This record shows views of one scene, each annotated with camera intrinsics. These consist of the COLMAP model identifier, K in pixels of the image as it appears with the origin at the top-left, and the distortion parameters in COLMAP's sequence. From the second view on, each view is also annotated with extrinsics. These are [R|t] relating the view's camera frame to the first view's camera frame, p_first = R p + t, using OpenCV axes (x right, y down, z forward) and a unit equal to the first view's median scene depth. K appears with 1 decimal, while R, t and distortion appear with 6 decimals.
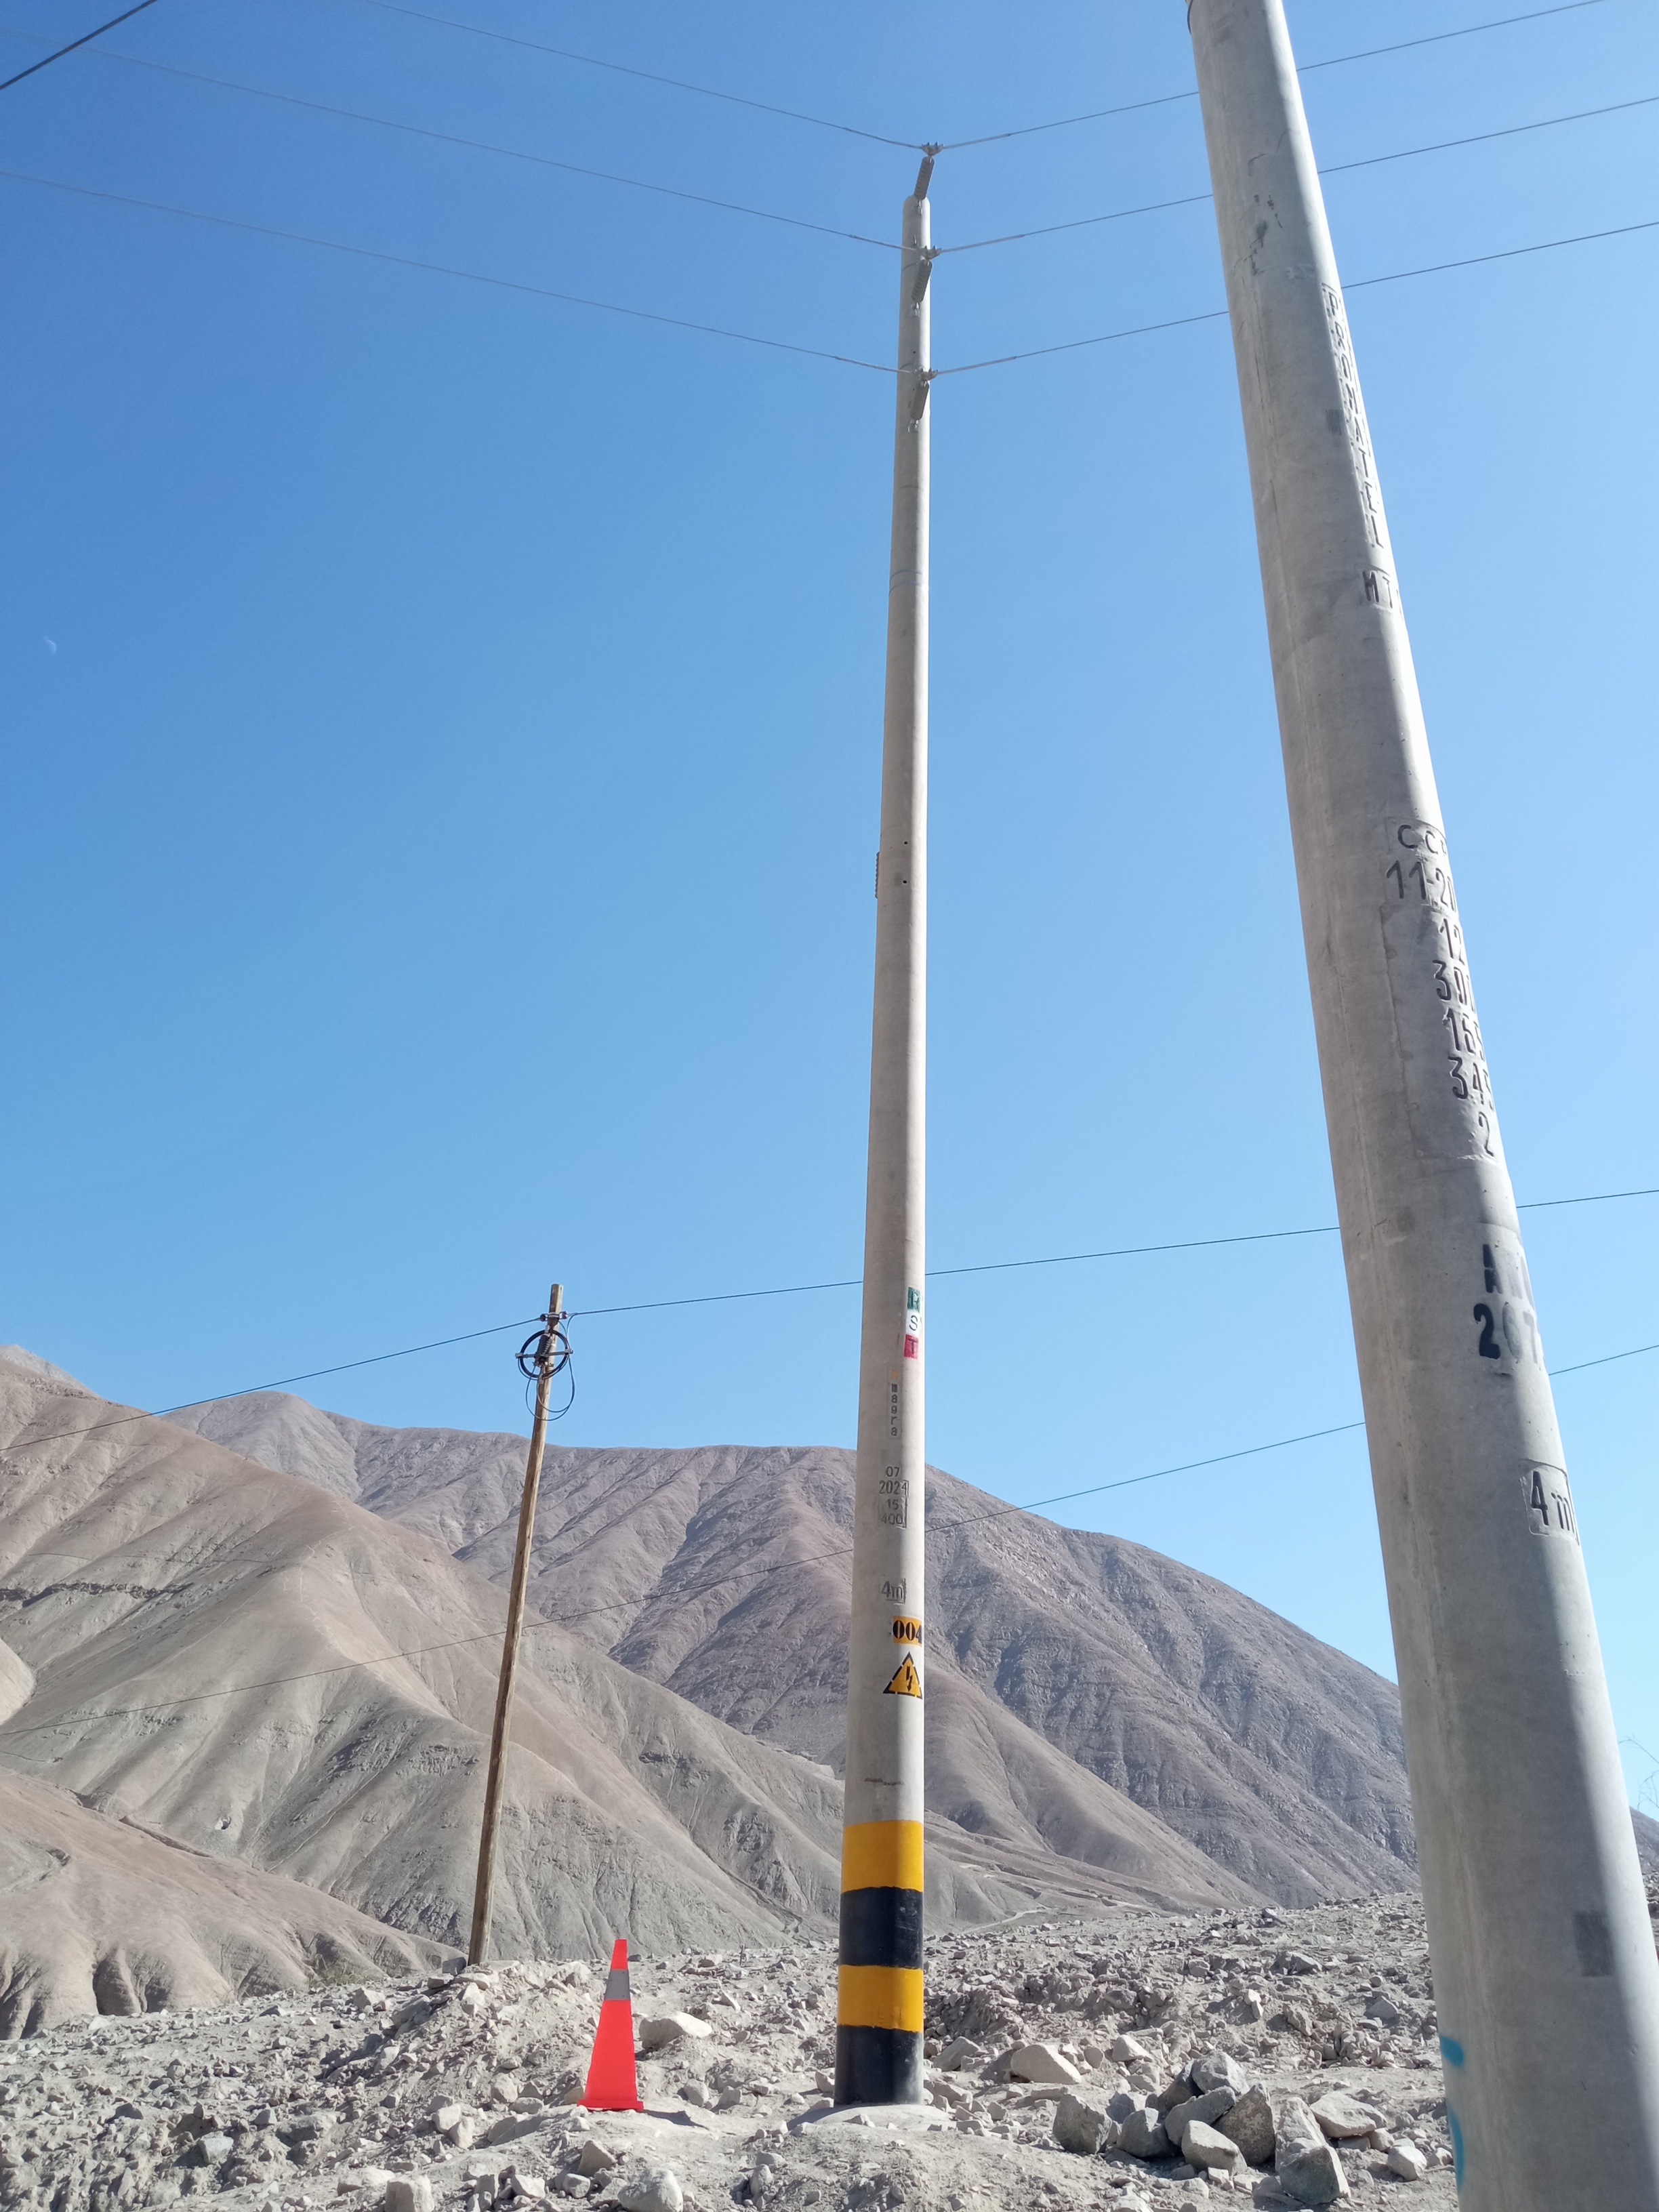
lens RADIAL K [[1778.8, 0, 827.5], [0, 1778.8, 1088.5], [0, 0, 1]] dist [0.131767, -0.263916]
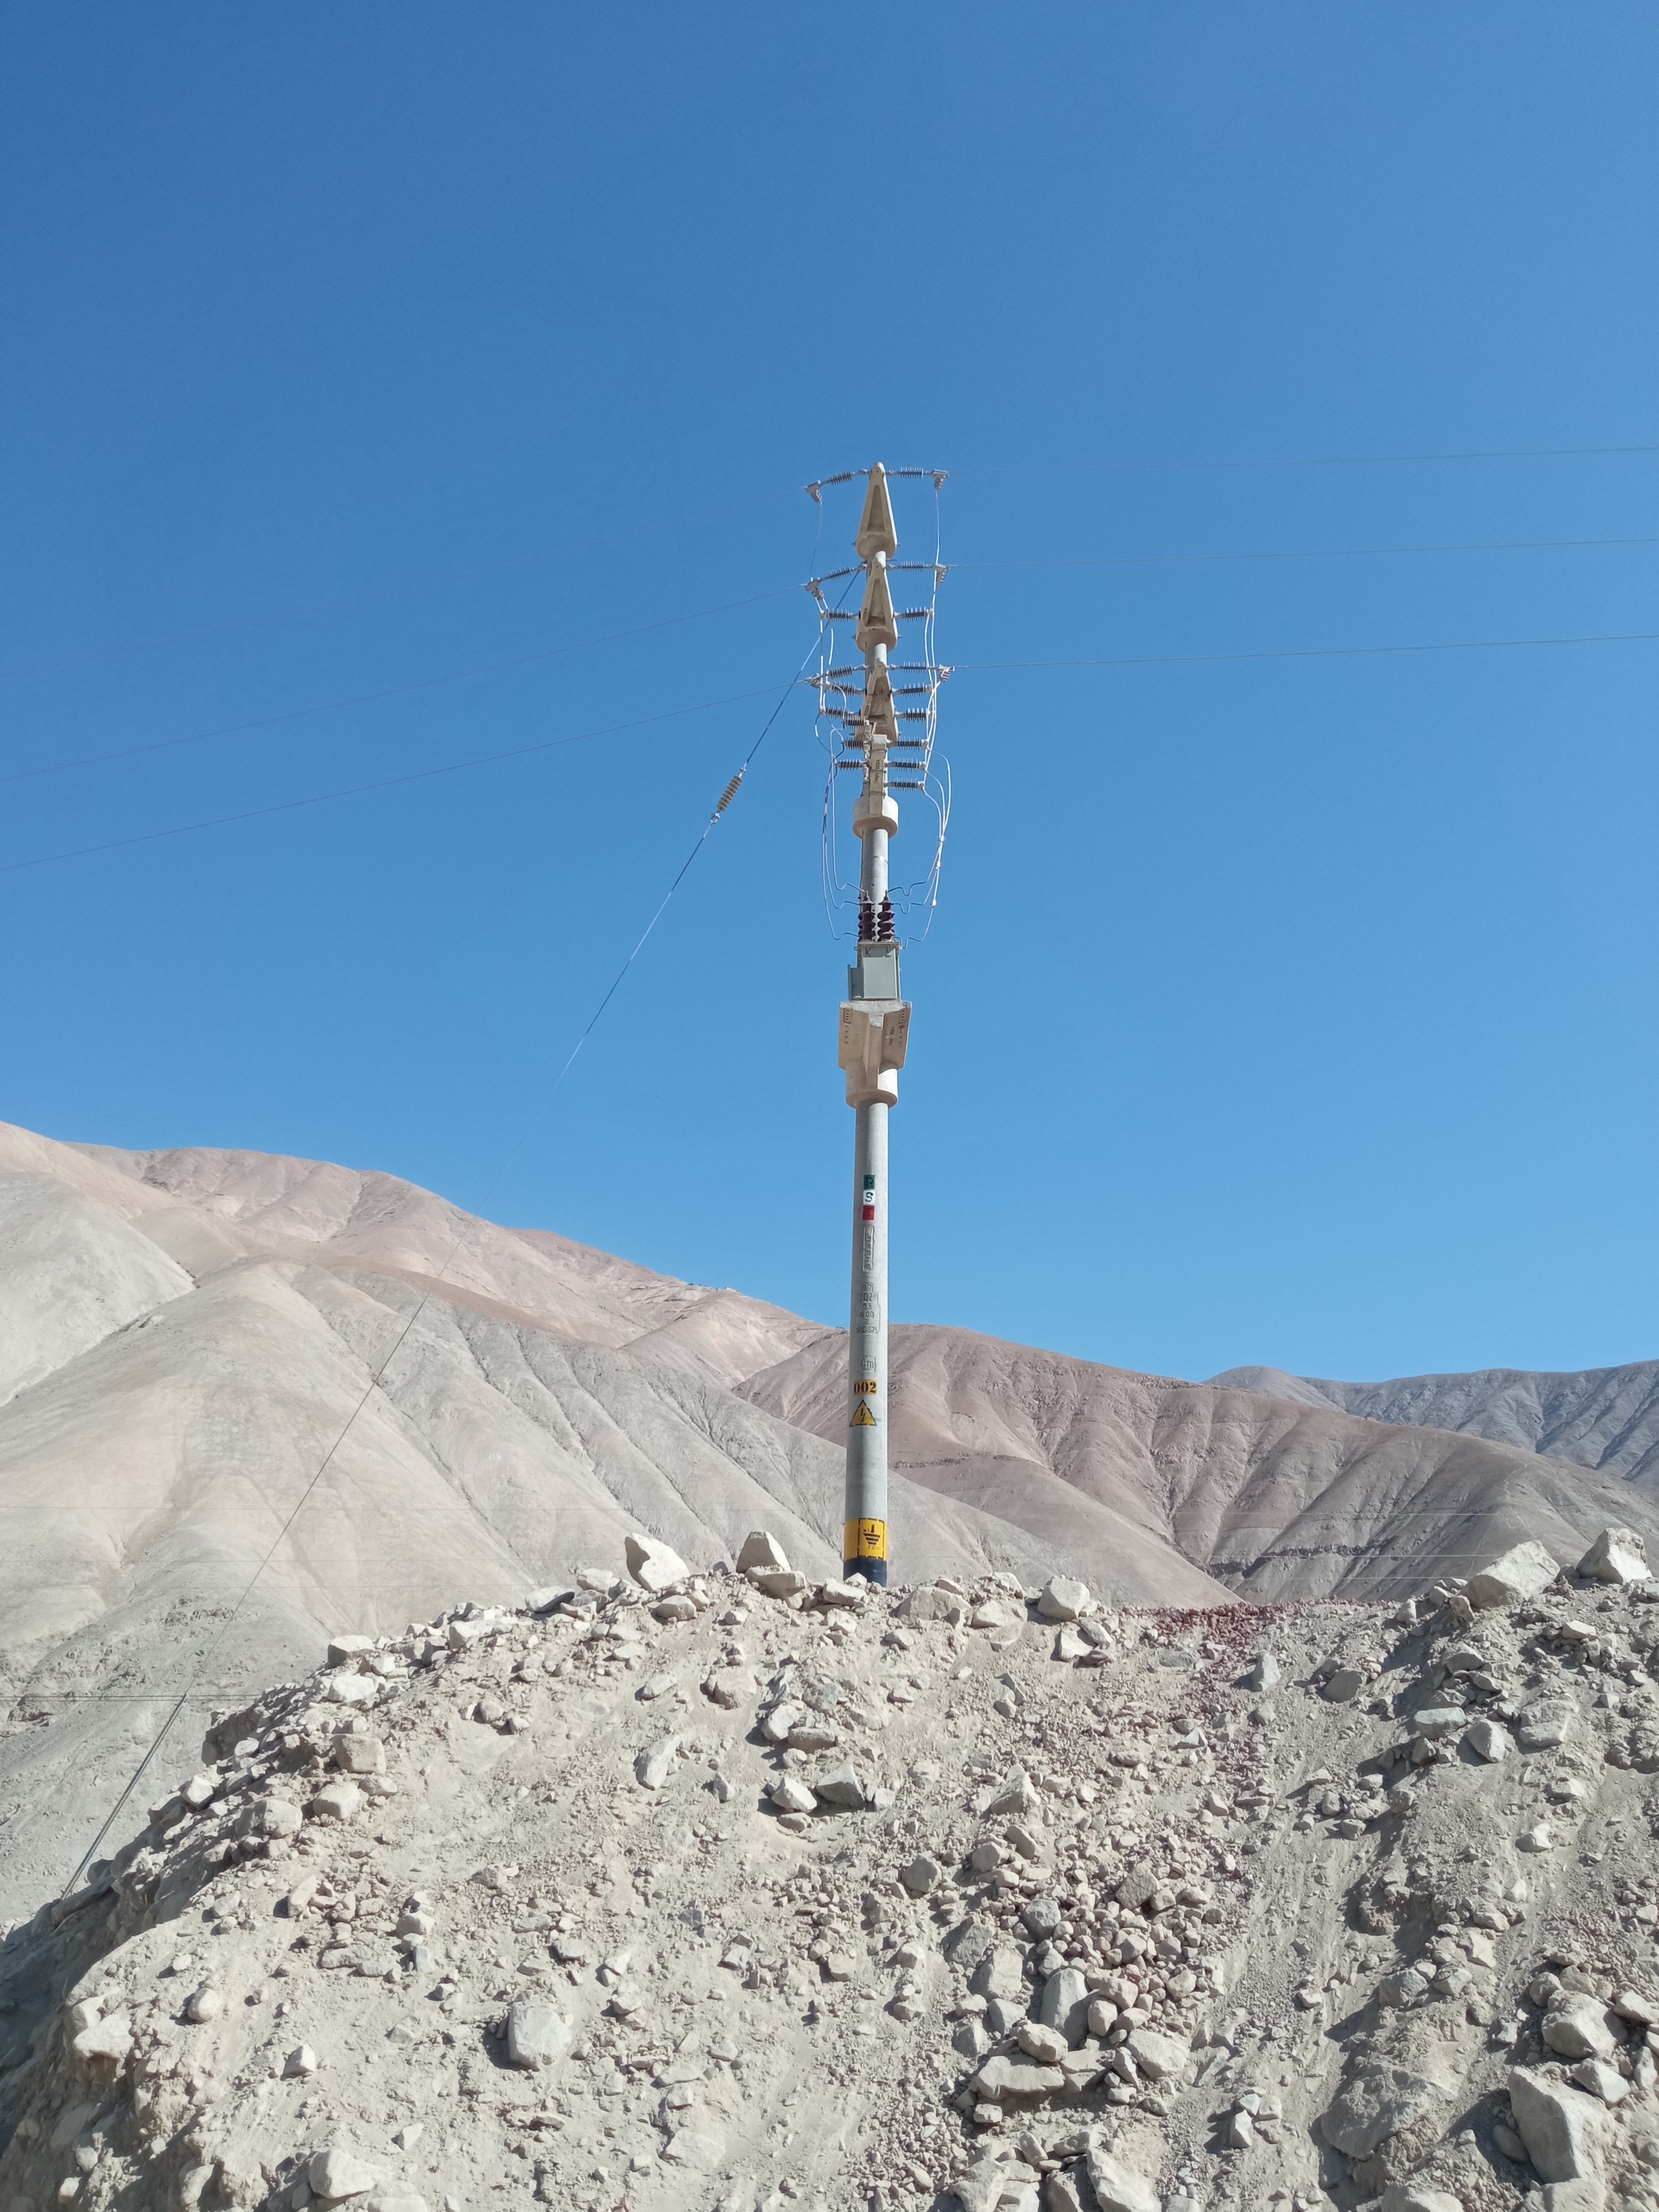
lens RADIAL K [[1776.0, 0, 833.4], [0, 1776.0, 1077.2], [0, 0, 1]] dist [0.134315, -0.255100]
pose [[0.866755, -0.246373, -0.433631, -0.050594], [0.251553, 0.966728, -0.046446, -0.007491], [0.430647, -0.068824, 0.899893, -0.027715]]
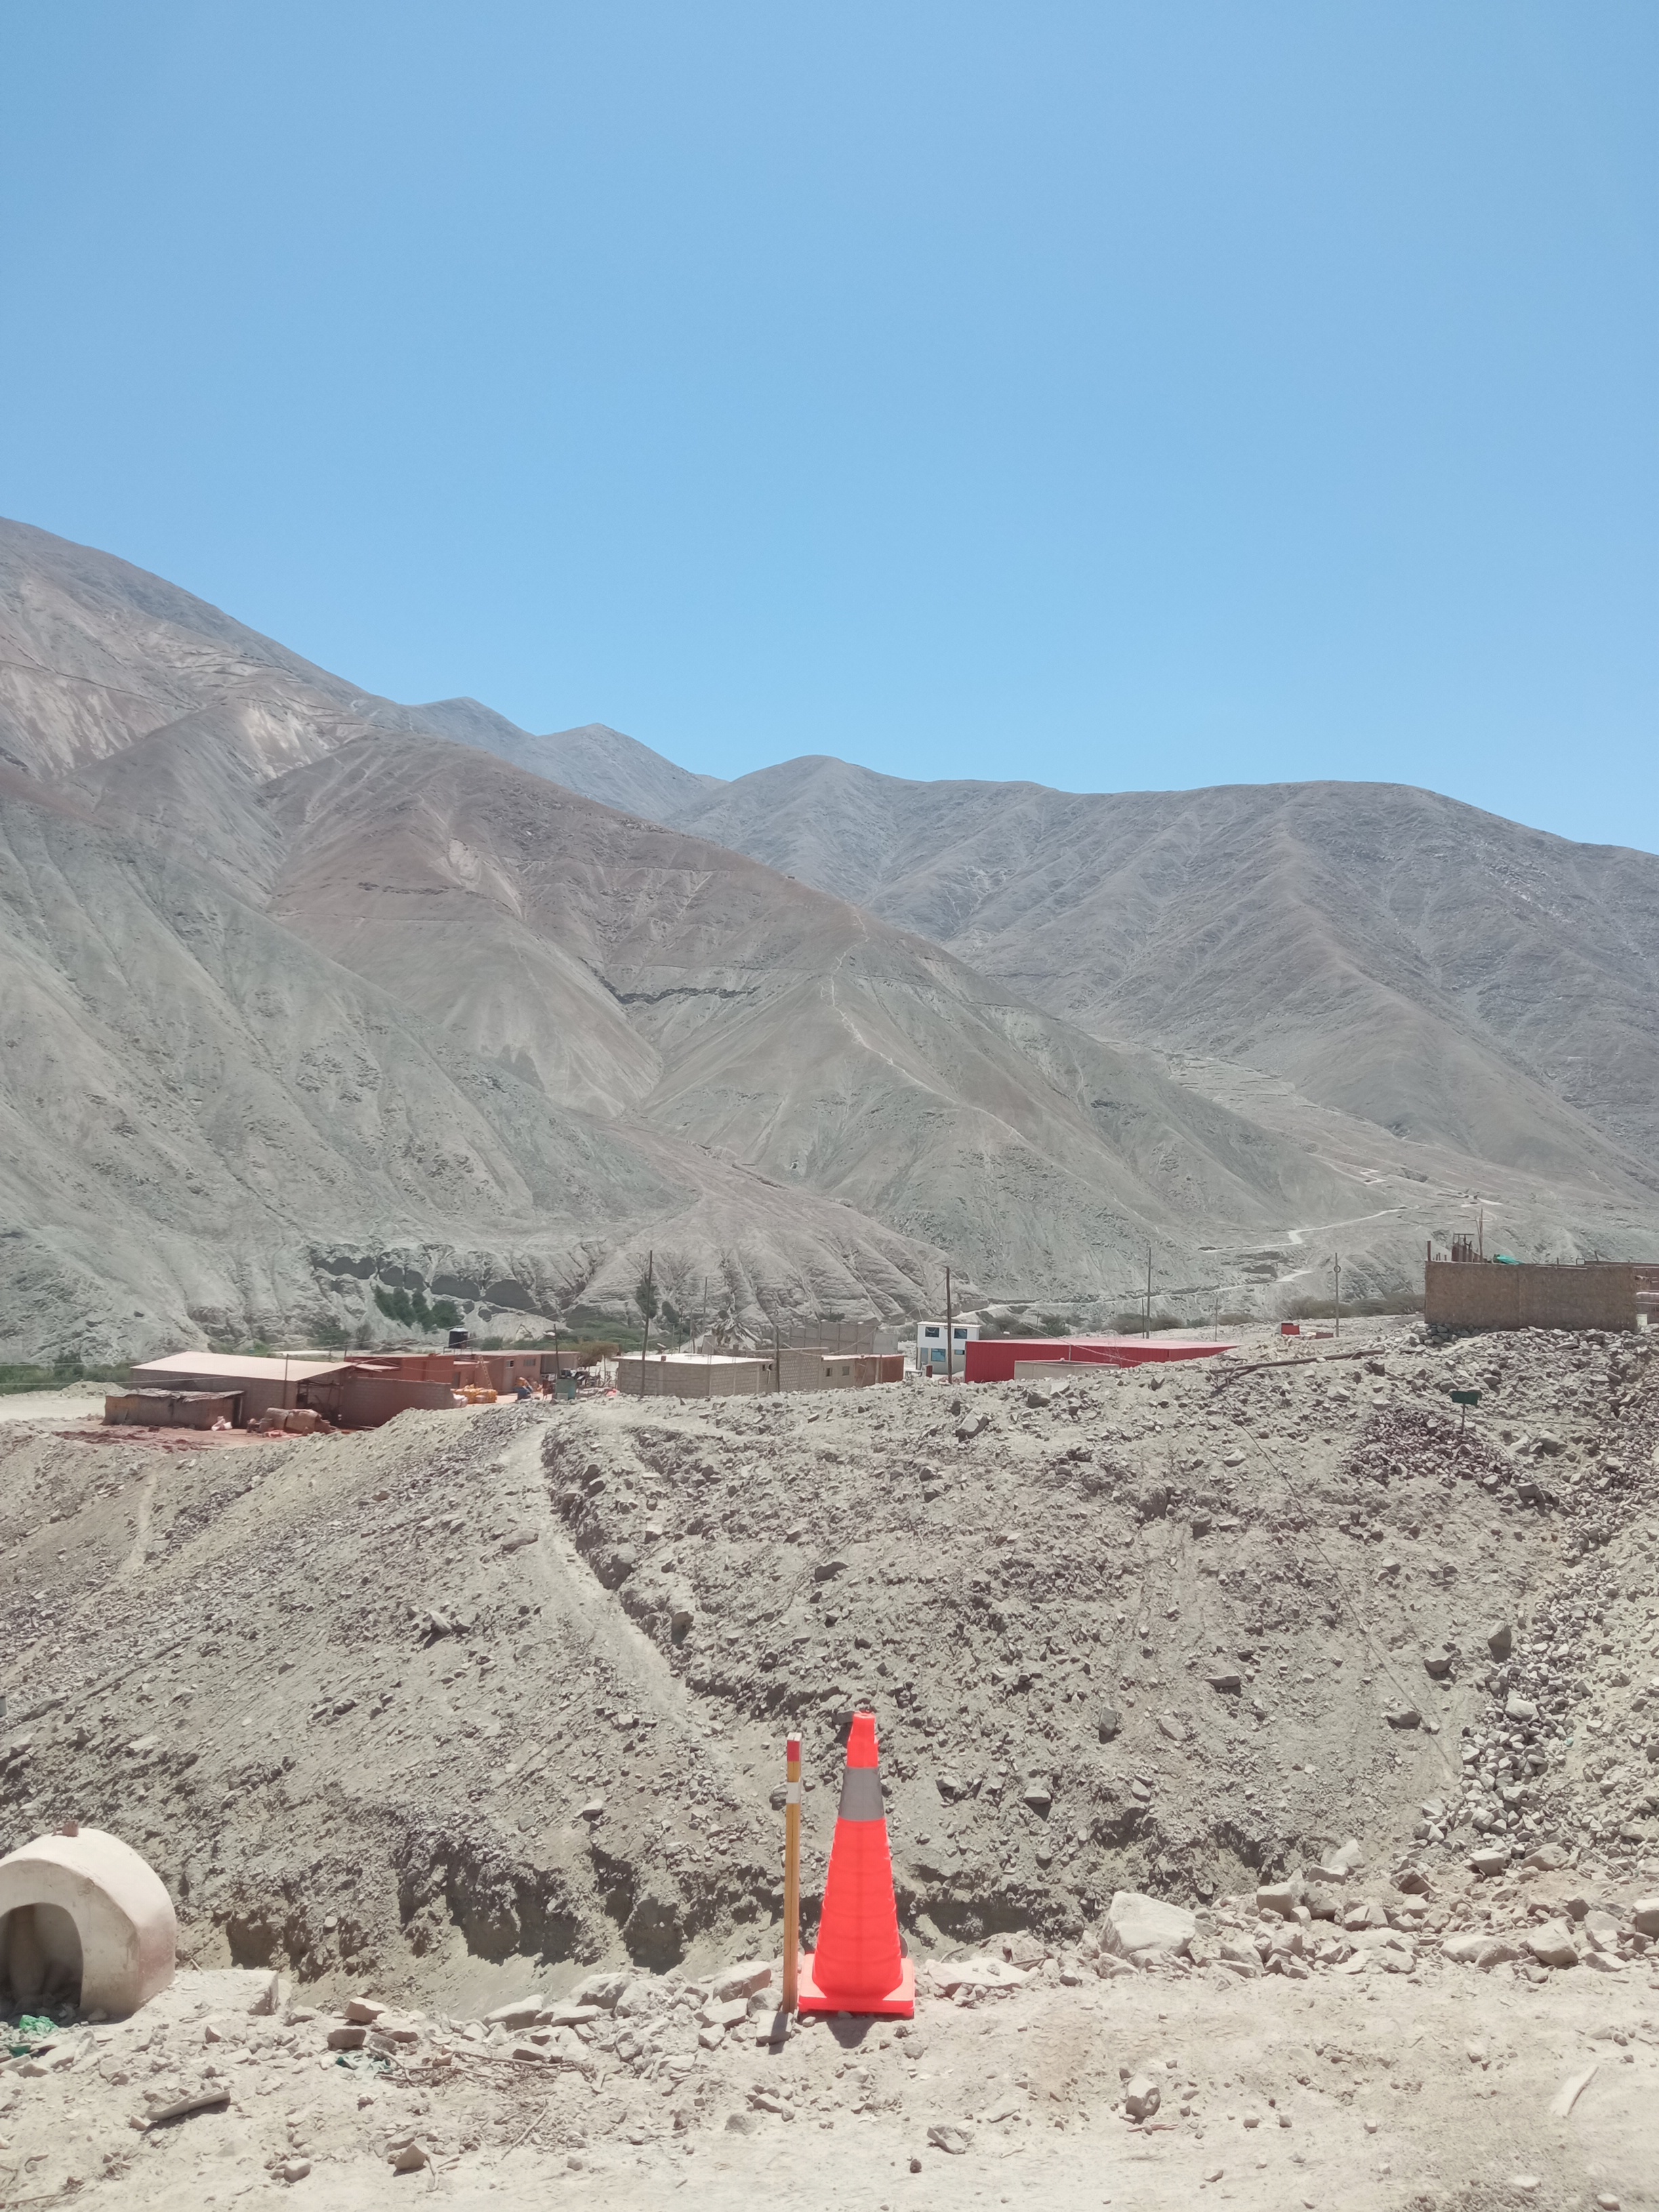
lens RADIAL K [[1773.3, 0, 833.2], [0, 1773.3, 1074.9], [0, 0, 1]] dist [0.139989, -0.277307]
pose [[0.955209, -0.016207, -0.295489, 0.043085], [0.123413, 0.929345, 0.347975, -0.055235], [0.268972, -0.368856, 0.889719, -0.090803]]
